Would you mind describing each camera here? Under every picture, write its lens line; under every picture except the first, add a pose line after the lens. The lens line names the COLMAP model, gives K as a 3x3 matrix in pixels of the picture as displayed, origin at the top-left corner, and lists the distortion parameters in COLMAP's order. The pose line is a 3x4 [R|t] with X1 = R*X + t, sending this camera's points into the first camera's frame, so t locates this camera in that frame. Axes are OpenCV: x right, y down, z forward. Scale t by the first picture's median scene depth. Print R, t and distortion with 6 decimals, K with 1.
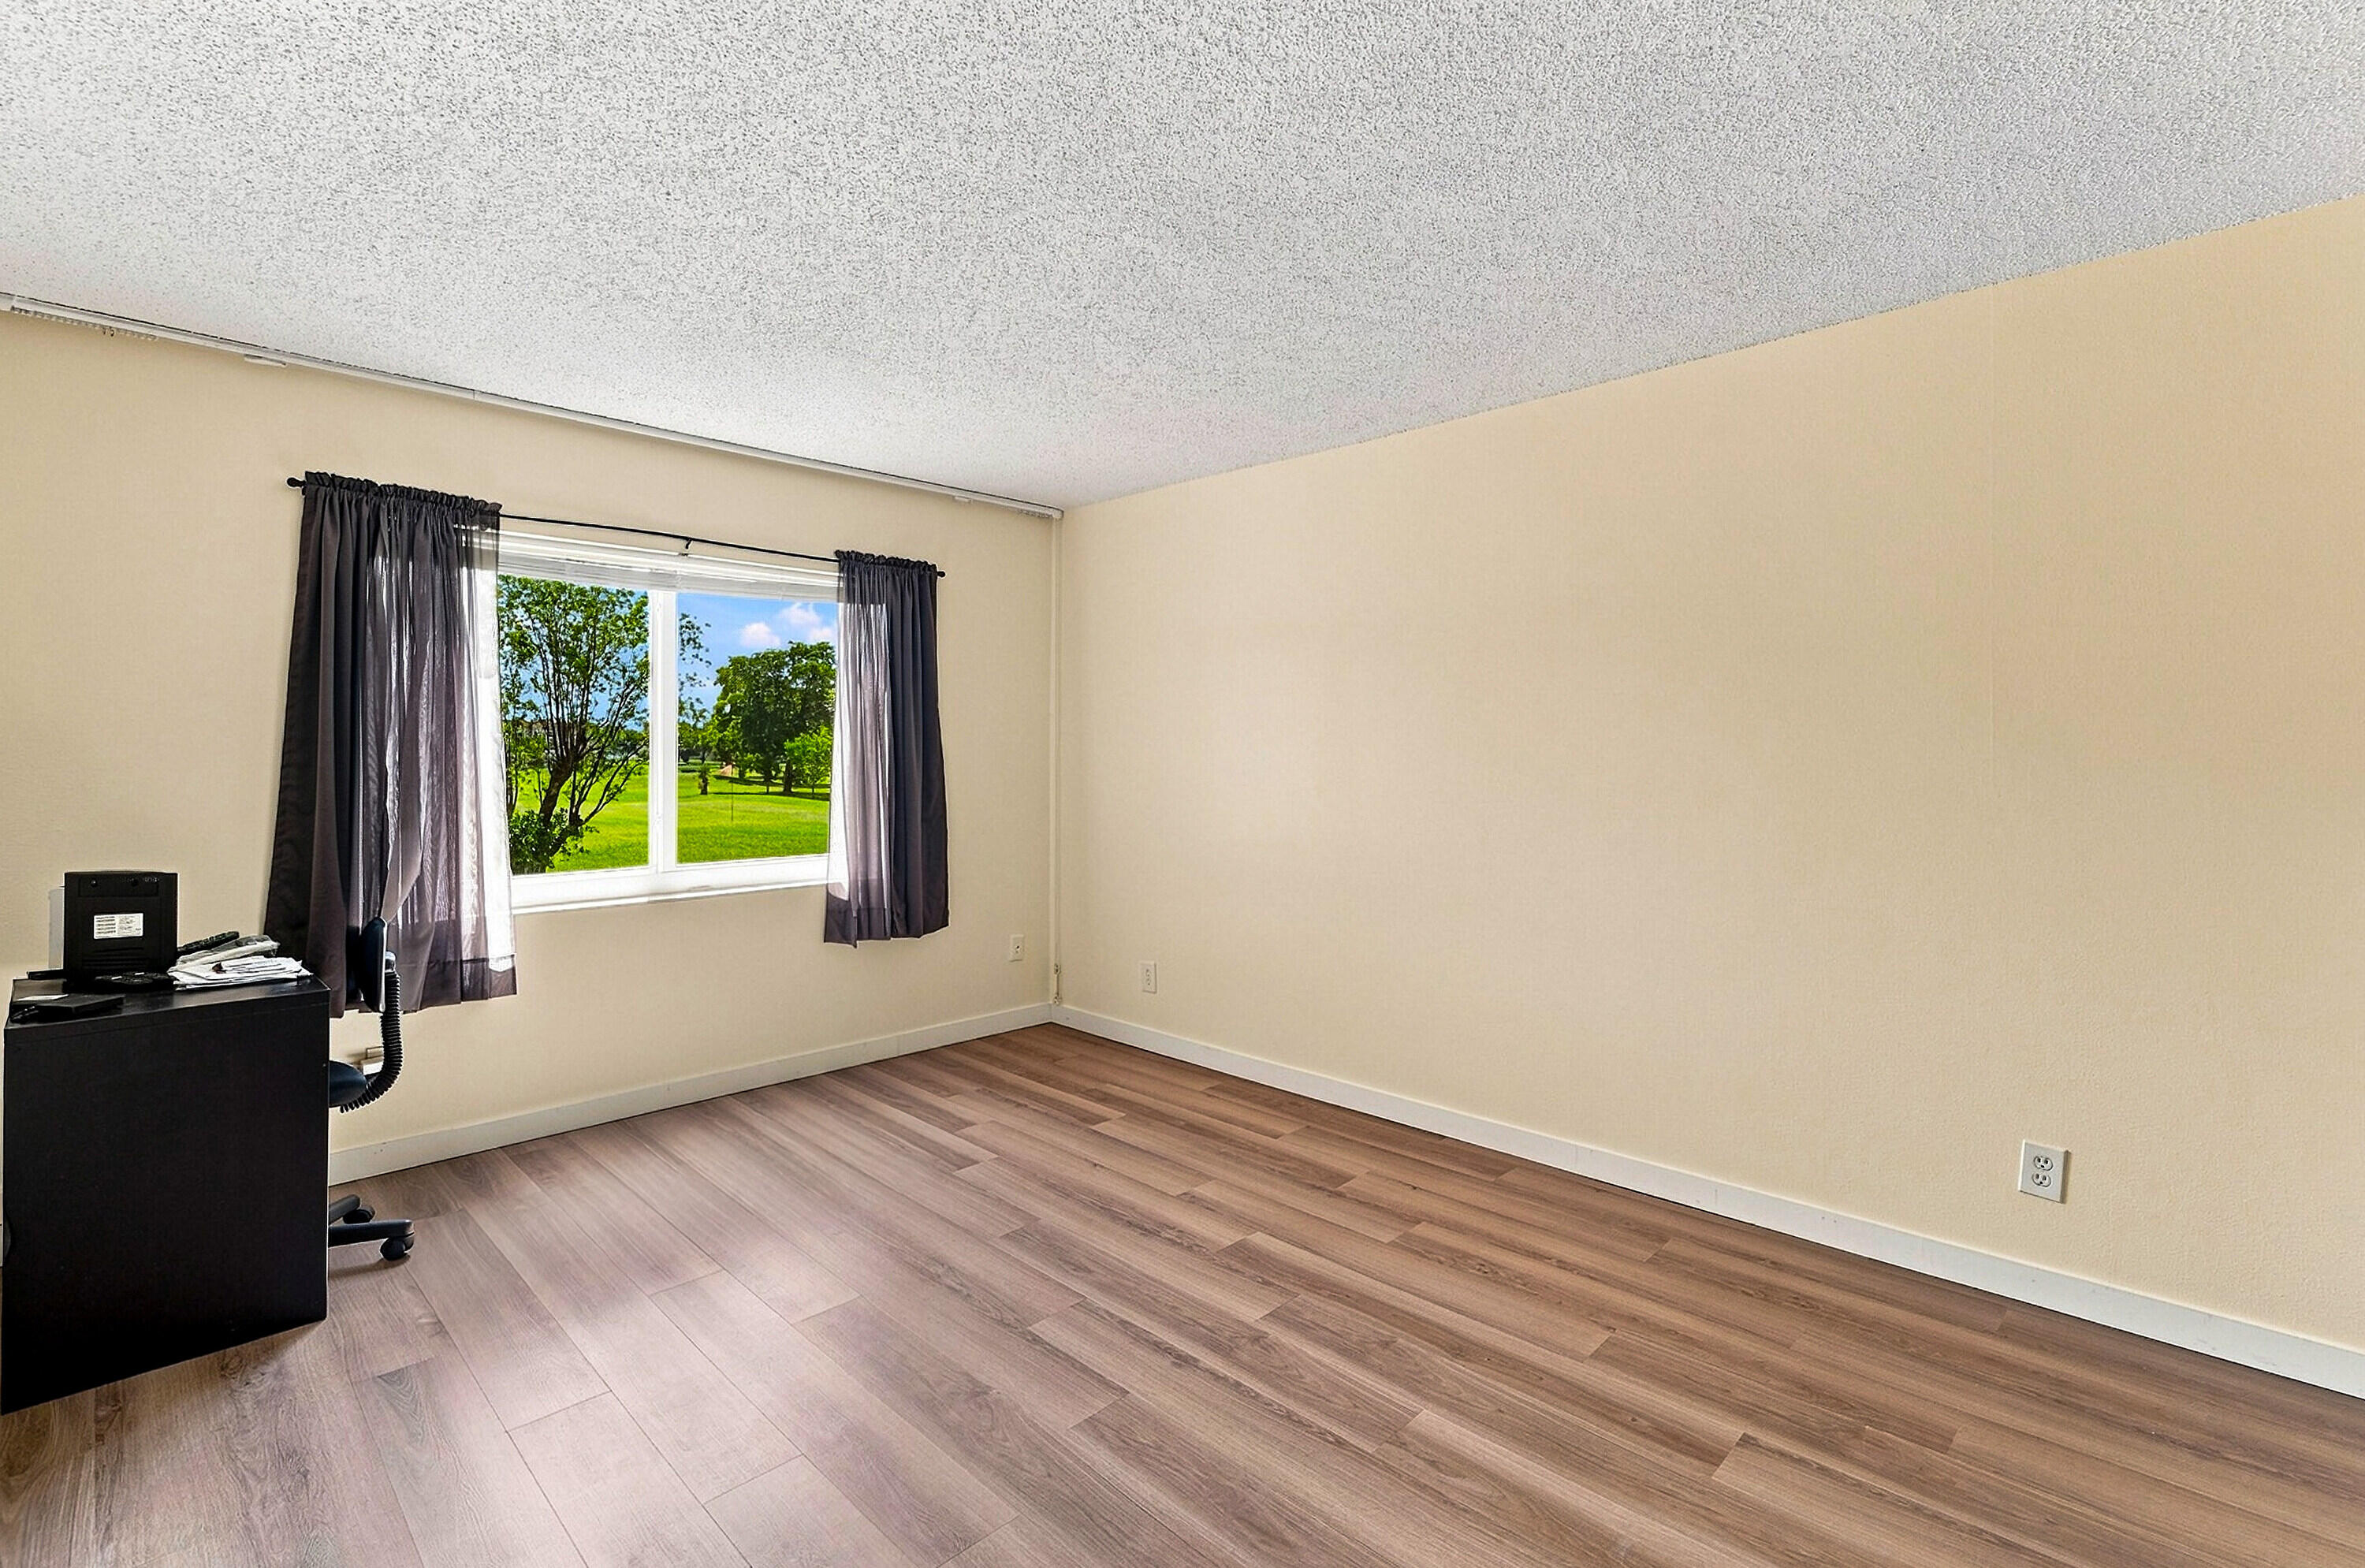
lens RADIAL K [[1058.2, 0, 1168.1], [0, 1058.2, 764.3], [0, 0, 1]] dist [-0.001146, -0.000086]
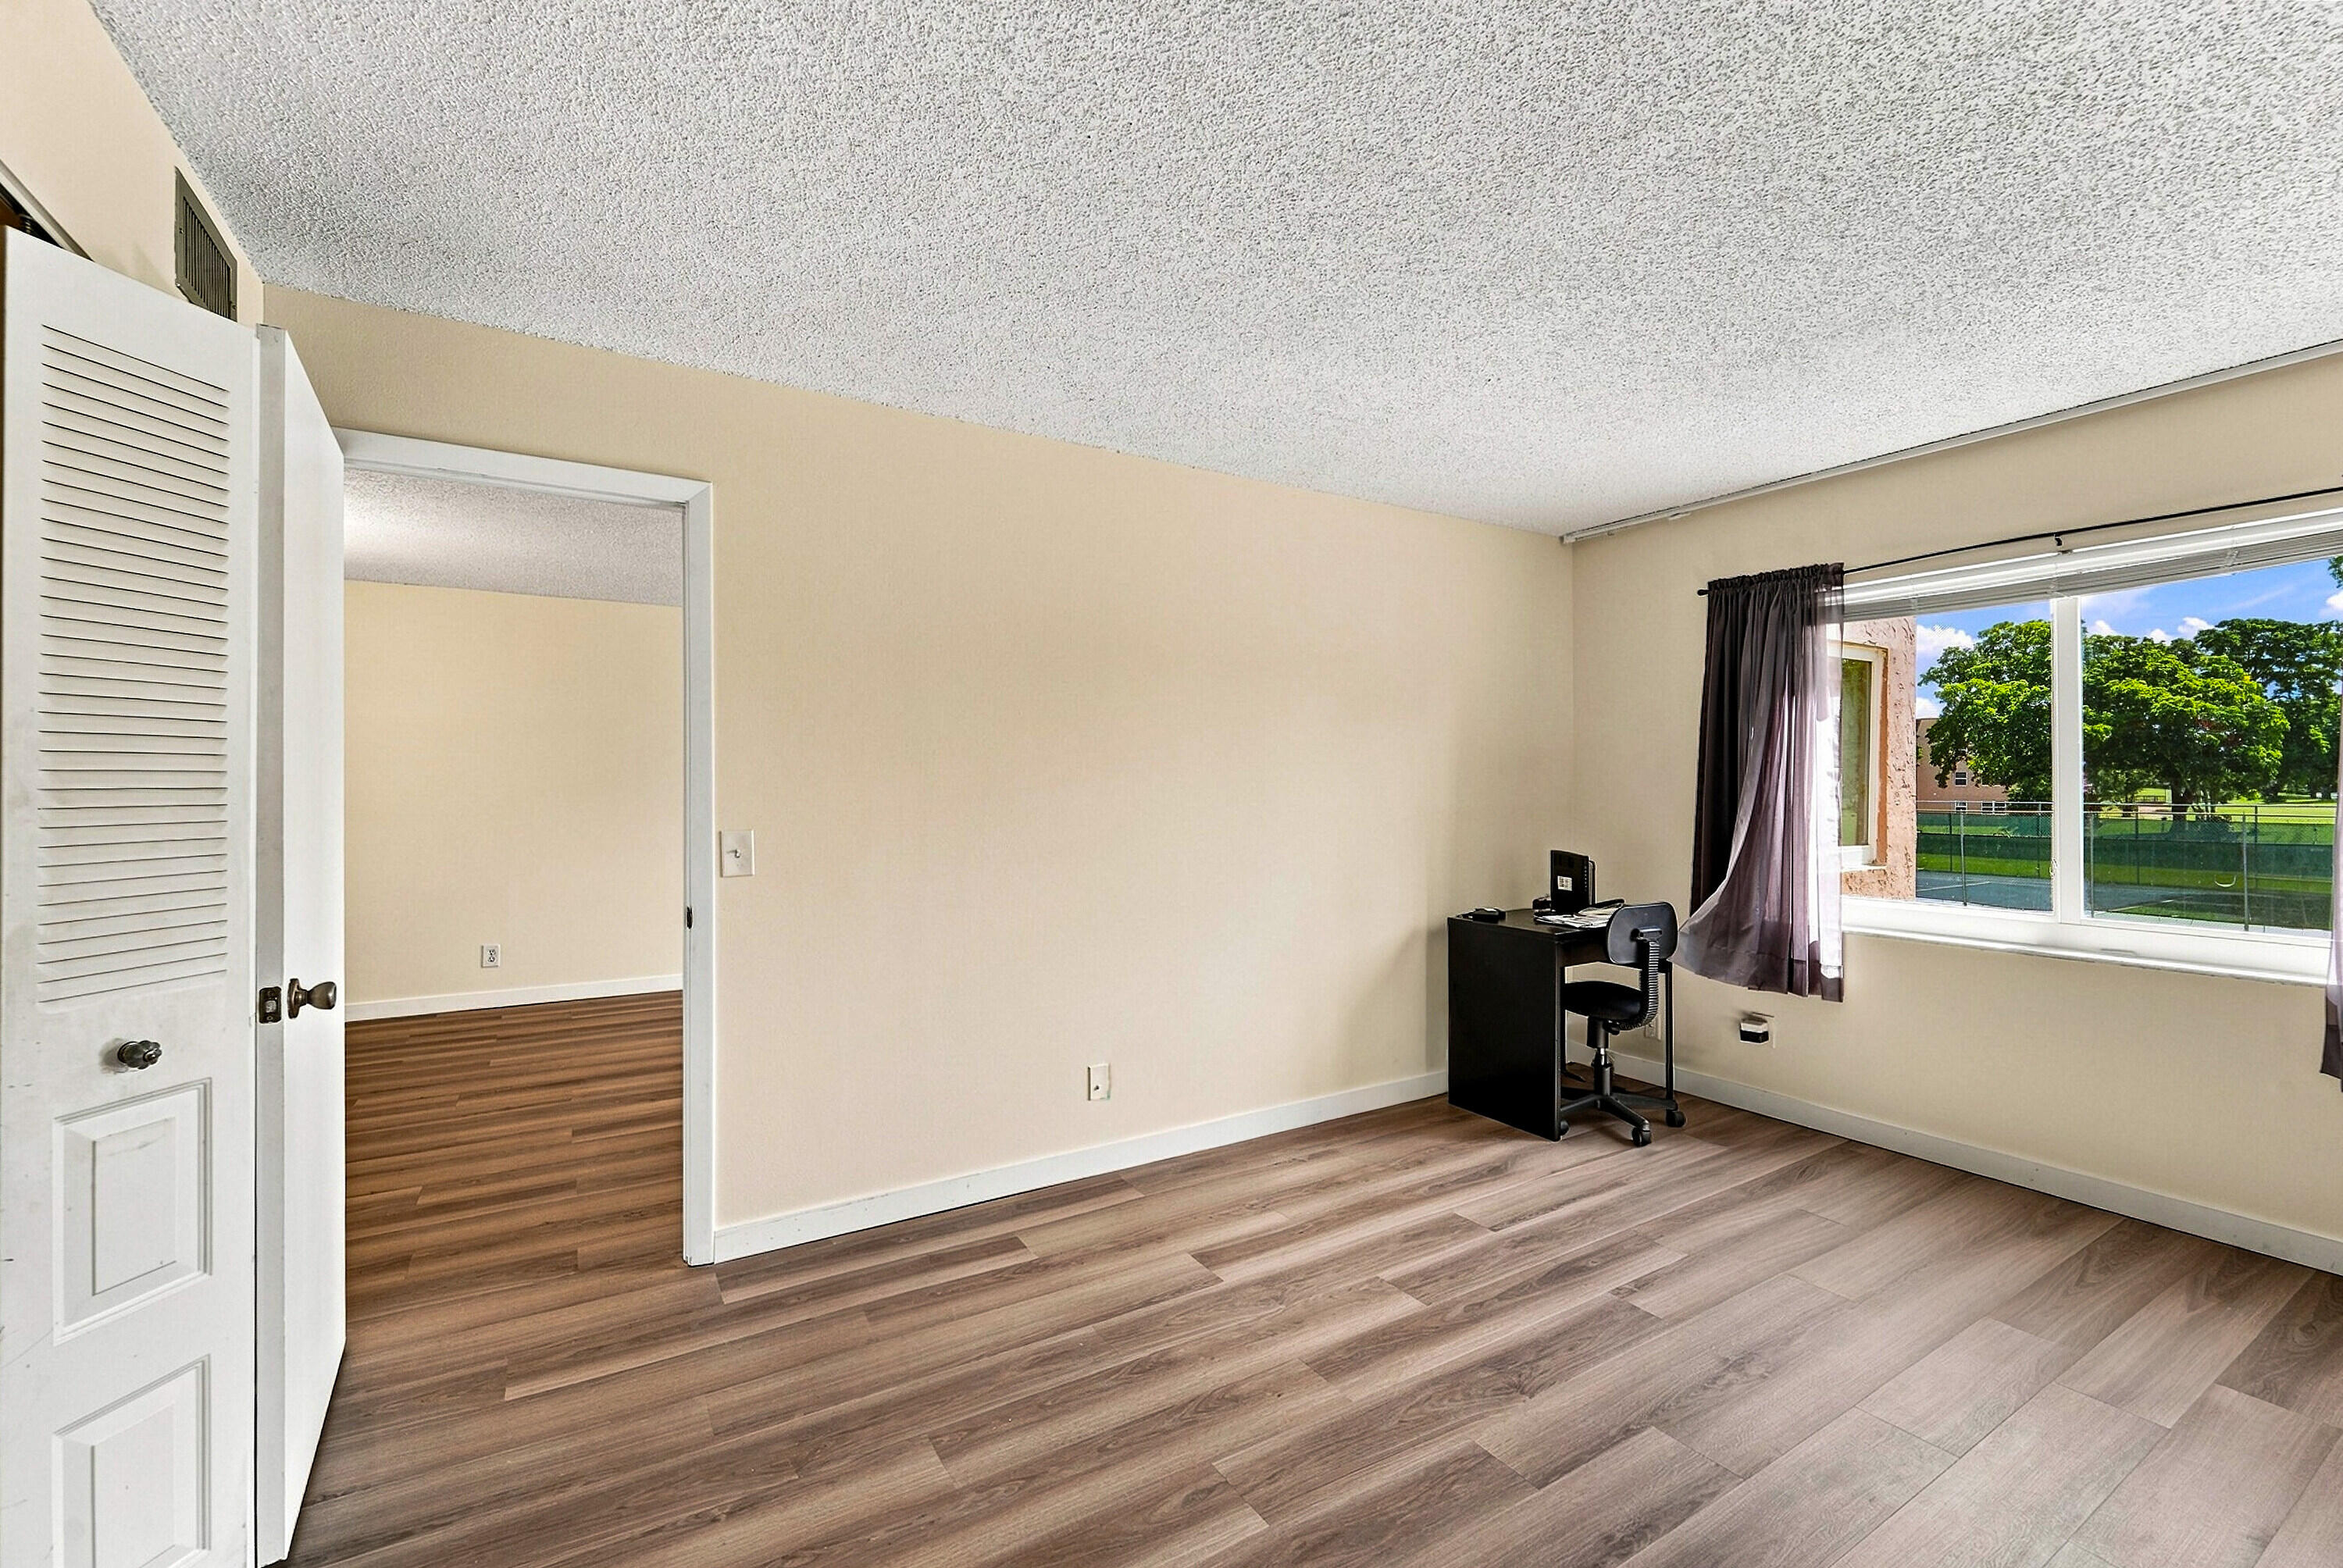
lens RADIAL K [[966.3, 0, 1187.9], [0, 966.3, 787.5], [0, 0, 1]] dist [0.000278, -0.000076]
pose [[-0.216029, 0.000759, -0.976387, 0.742319], [-0.014134, 0.999892, 0.003905, -0.002022], [0.976285, 0.014644, -0.215995, 0.784940]]
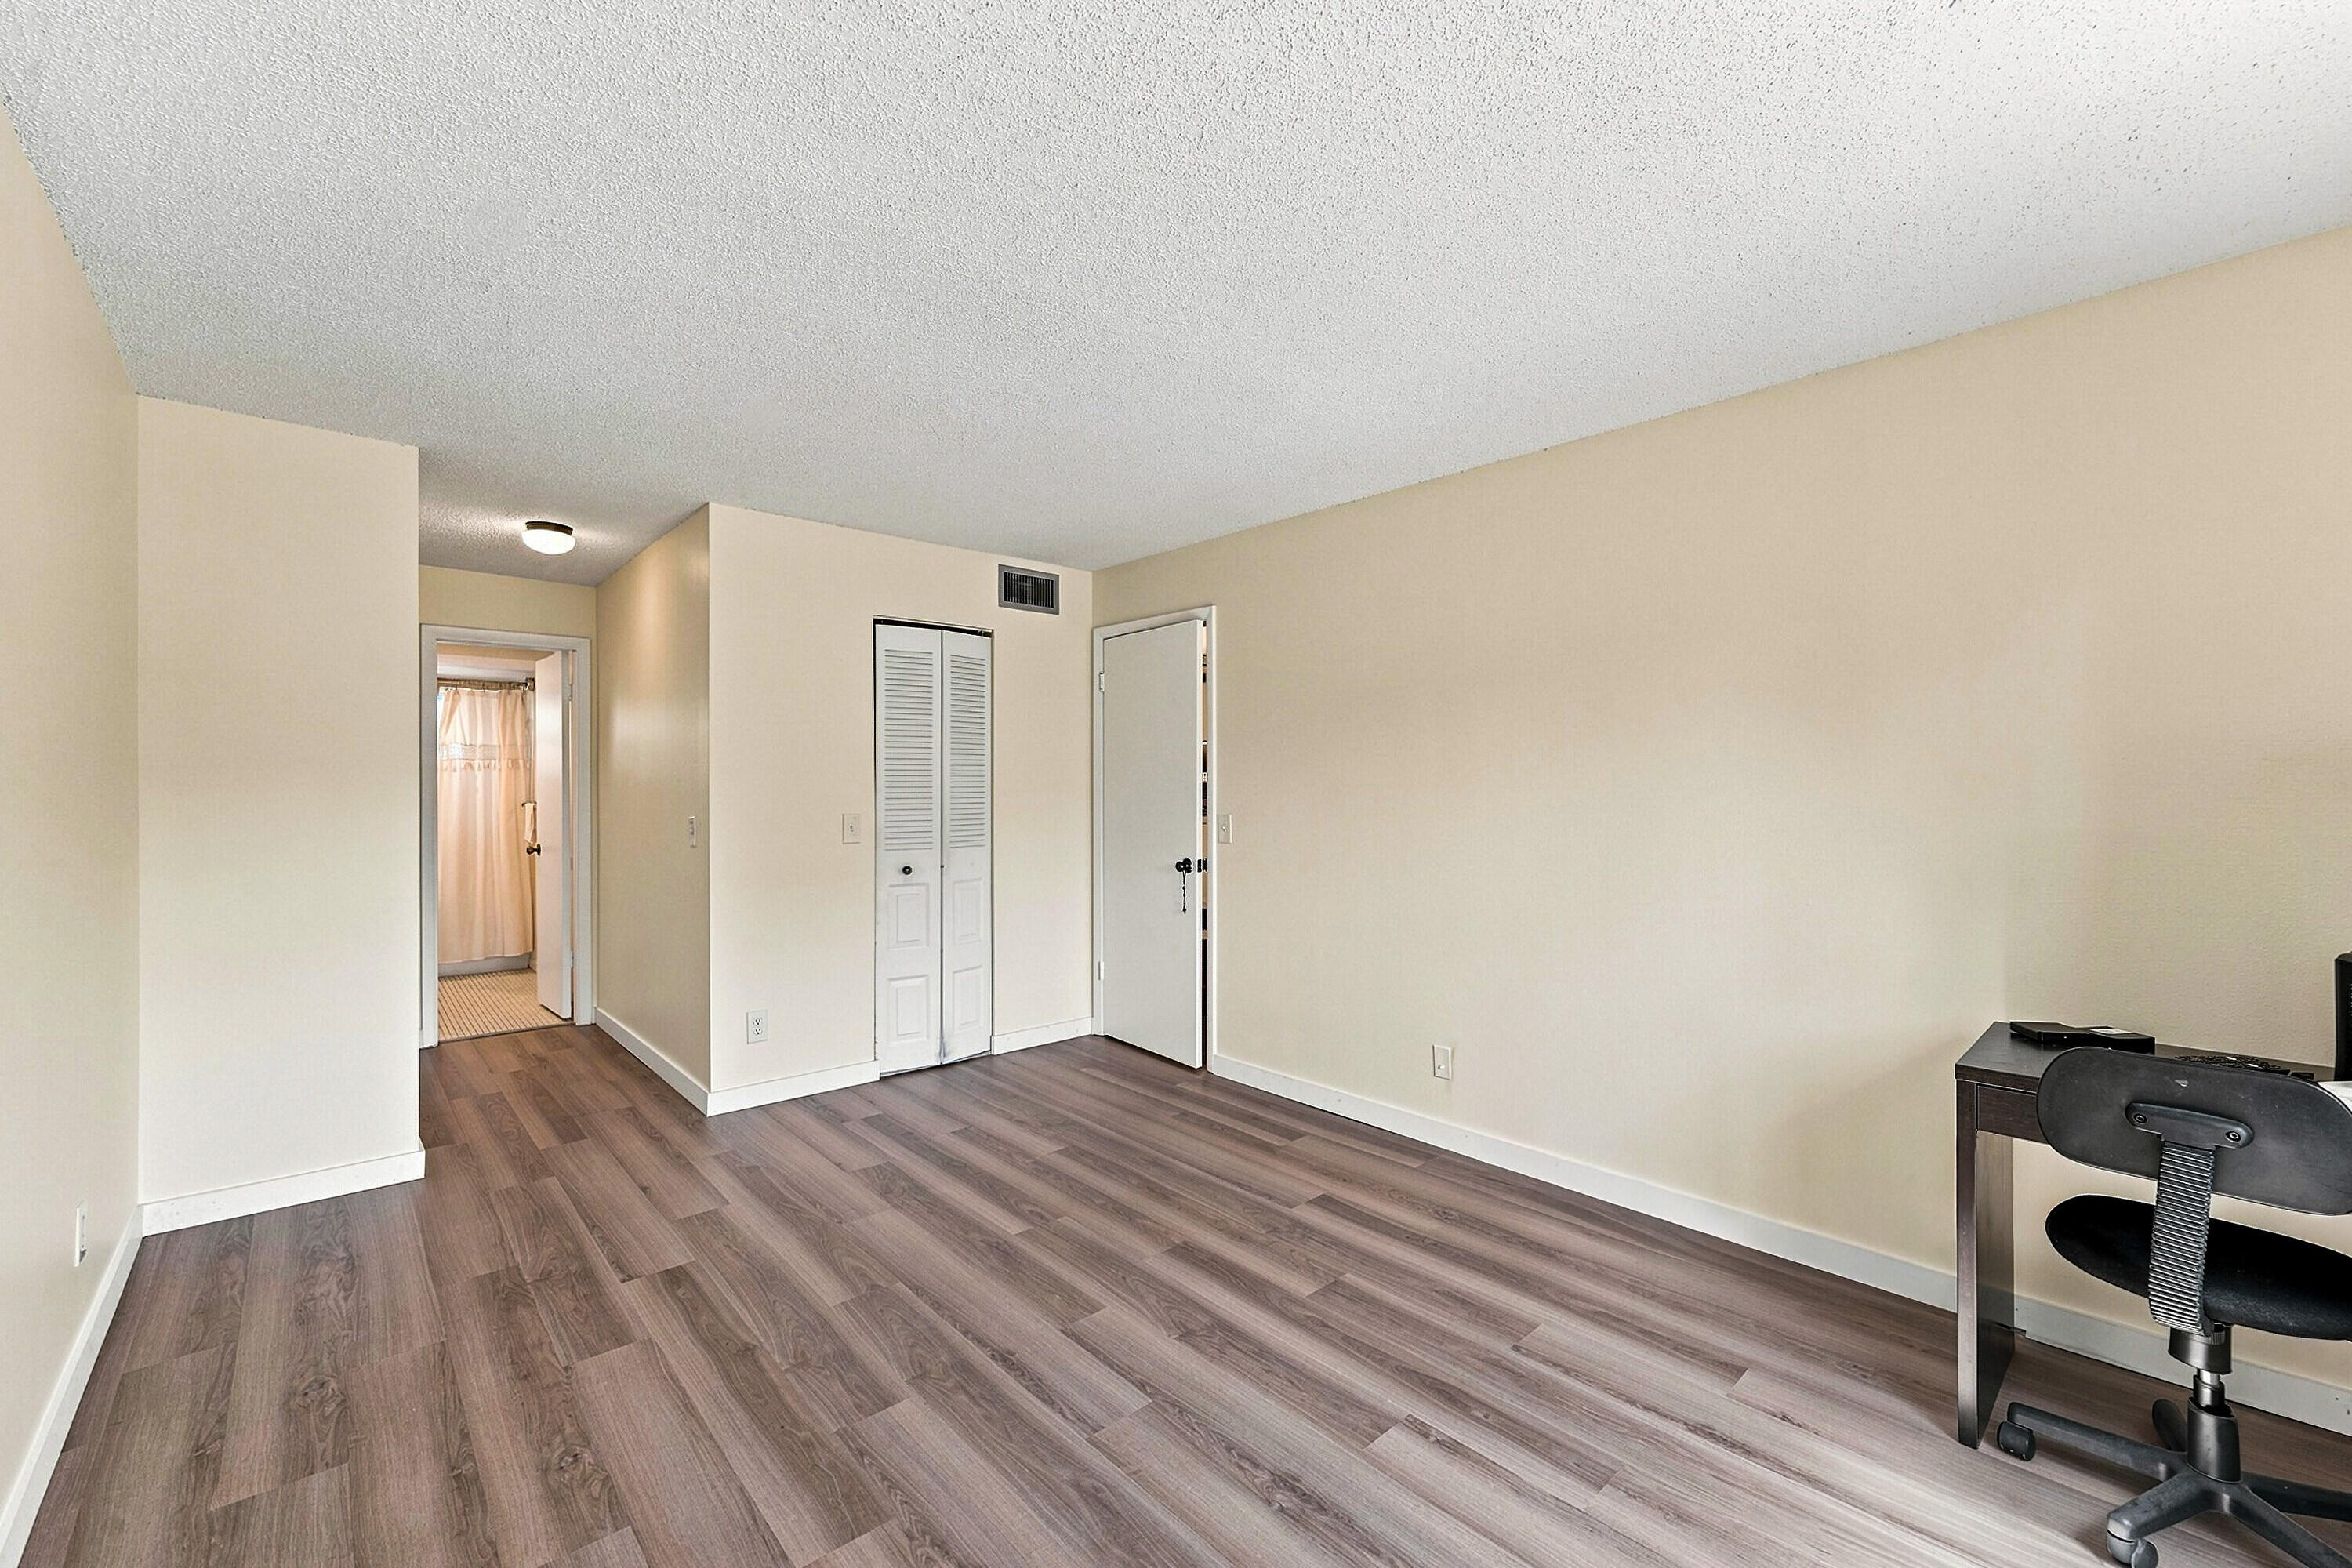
lens RADIAL K [[970.1, 0, 1180.6], [0, 970.1, 790.2], [0, 0, 1]] dist [0.000278, -0.000076]
pose [[-0.999397, -0.003894, 0.034517, -0.185793], [-0.003207, 0.999796, 0.019933, -0.030396], [-0.034588, 0.019810, -0.999205, 1.852681]]
